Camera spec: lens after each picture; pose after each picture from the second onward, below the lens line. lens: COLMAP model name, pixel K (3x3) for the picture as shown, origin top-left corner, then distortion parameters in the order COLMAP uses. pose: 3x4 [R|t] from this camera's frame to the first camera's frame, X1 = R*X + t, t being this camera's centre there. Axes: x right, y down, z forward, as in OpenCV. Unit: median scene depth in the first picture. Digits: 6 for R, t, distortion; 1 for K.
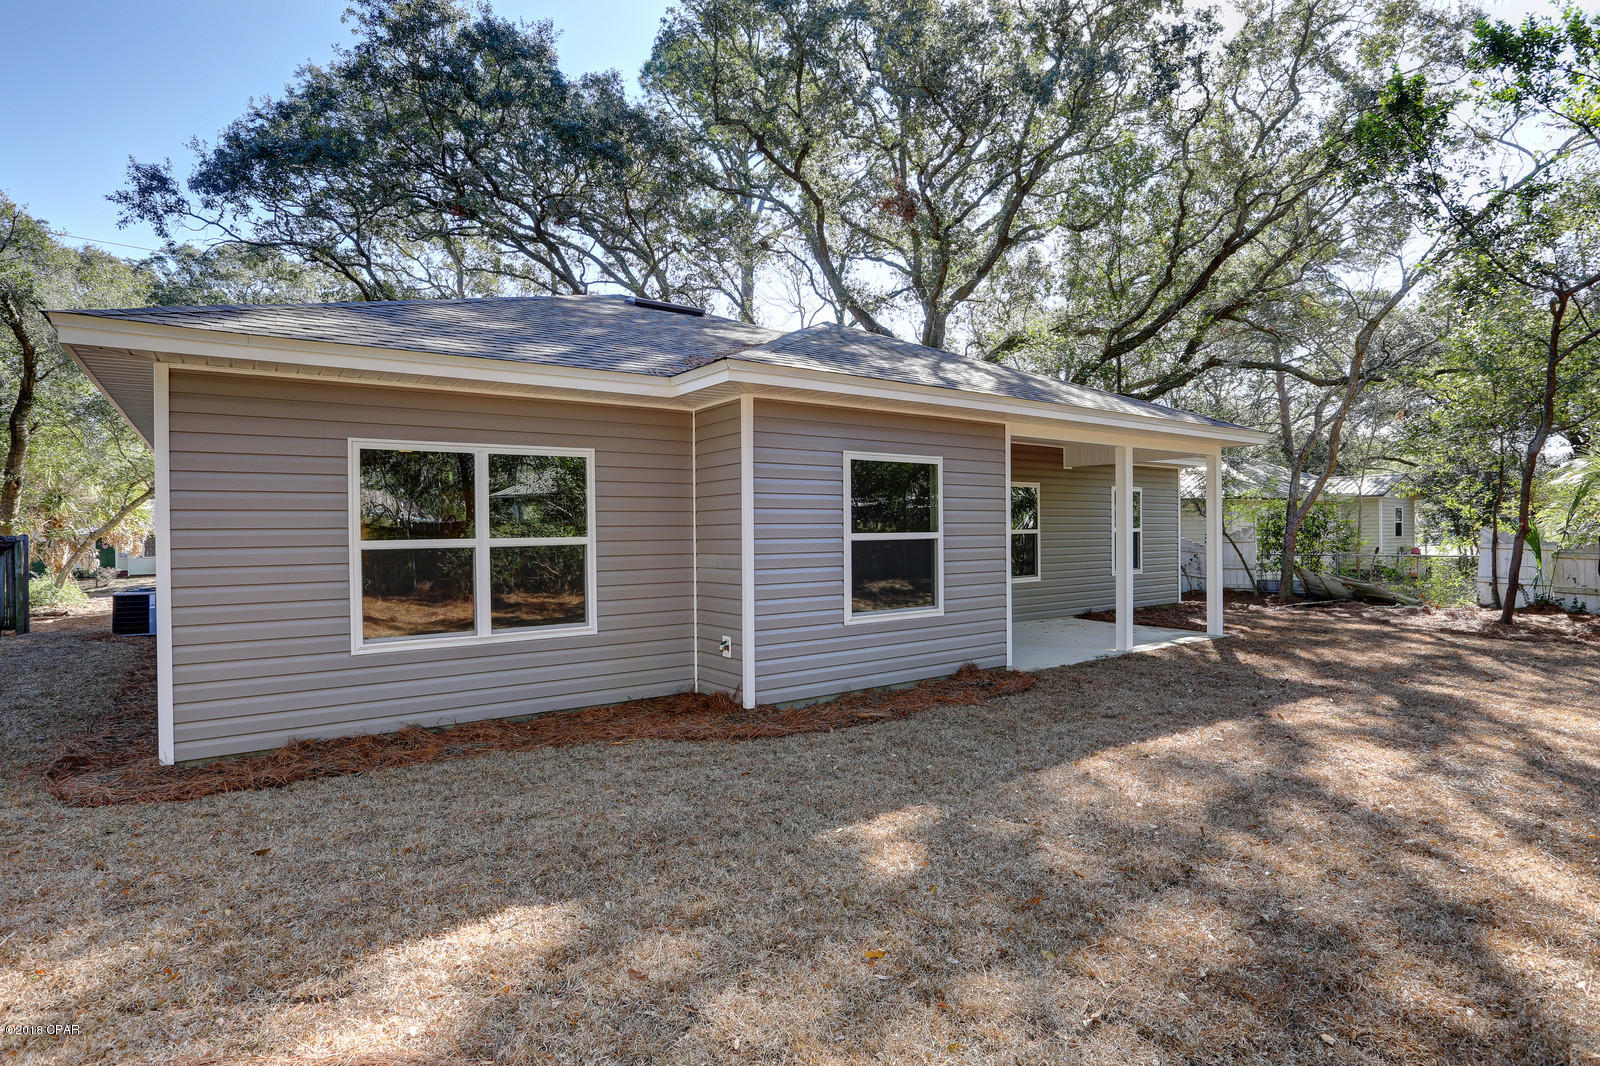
lens RADIAL K [[810.9, 0, 803.0], [0, 810.9, 542.3], [0, 0, 1]] dist [-0.013386, 0.000591]
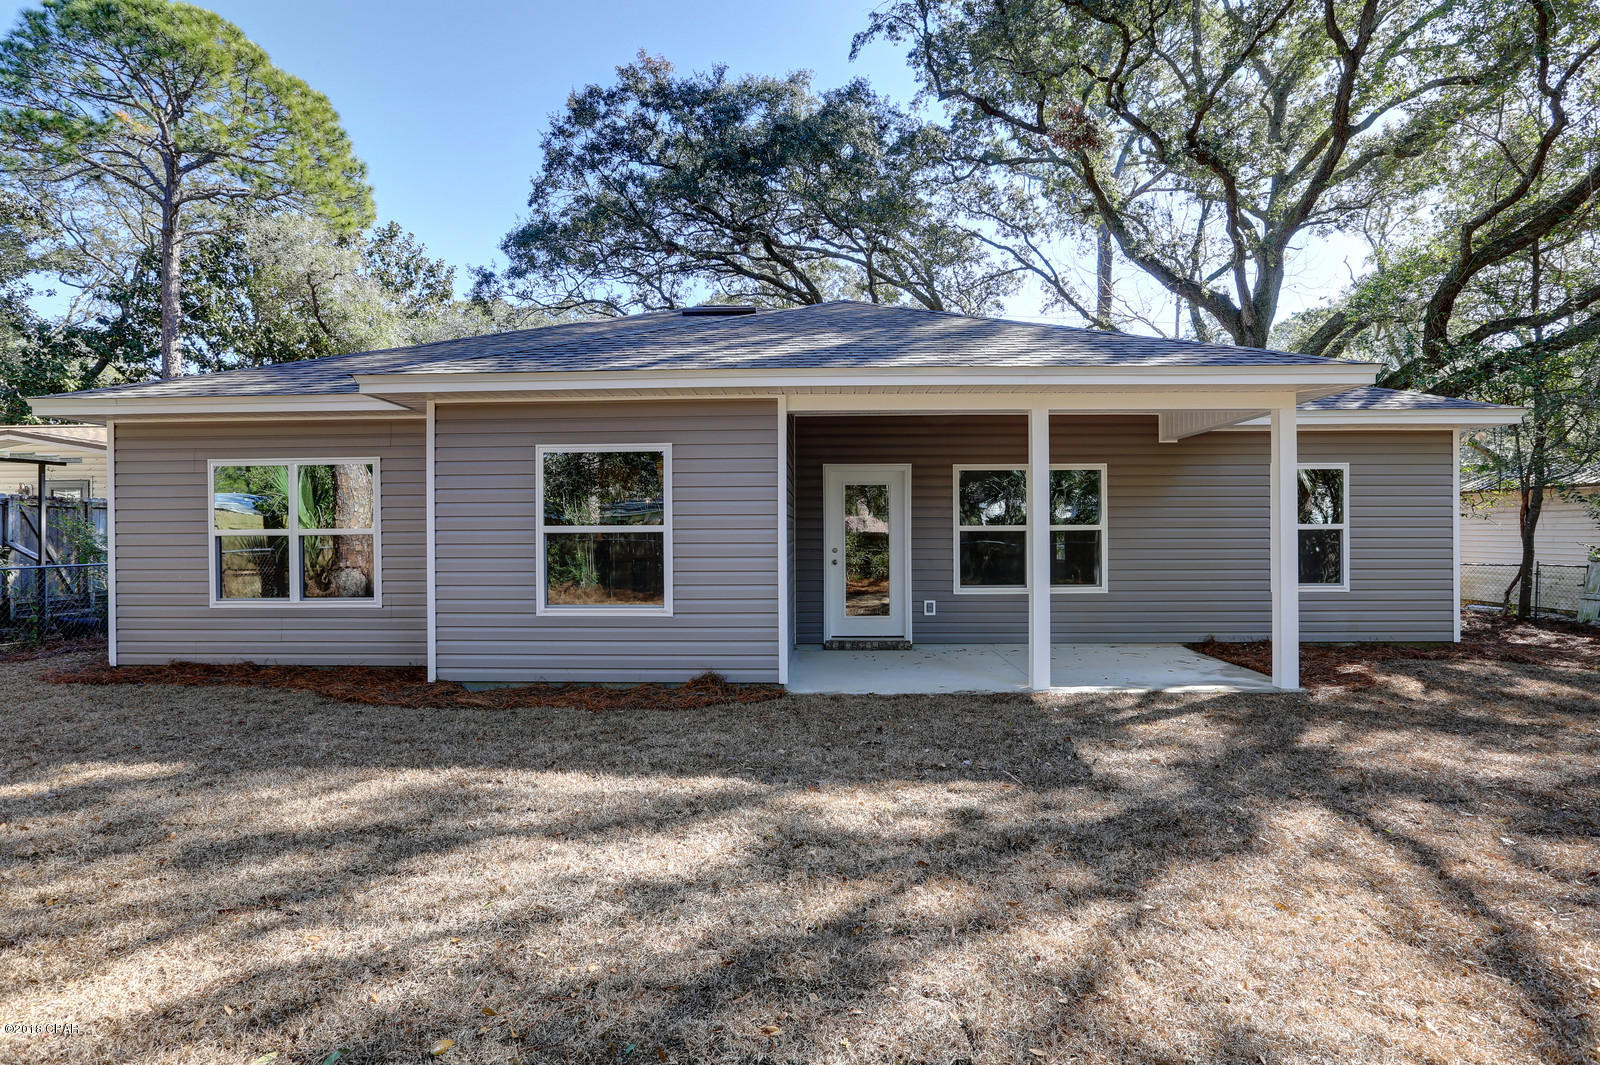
lens RADIAL K [[810.9, 0, 801.1], [0, 810.9, 525.5], [0, 0, 1]] dist [-0.013386, 0.000591]
pose [[0.787778, 0.003281, -0.615950, 0.932709], [-0.011176, 0.999897, -0.008968, -0.006204], [0.615858, 0.013948, 0.787734, 0.400183]]
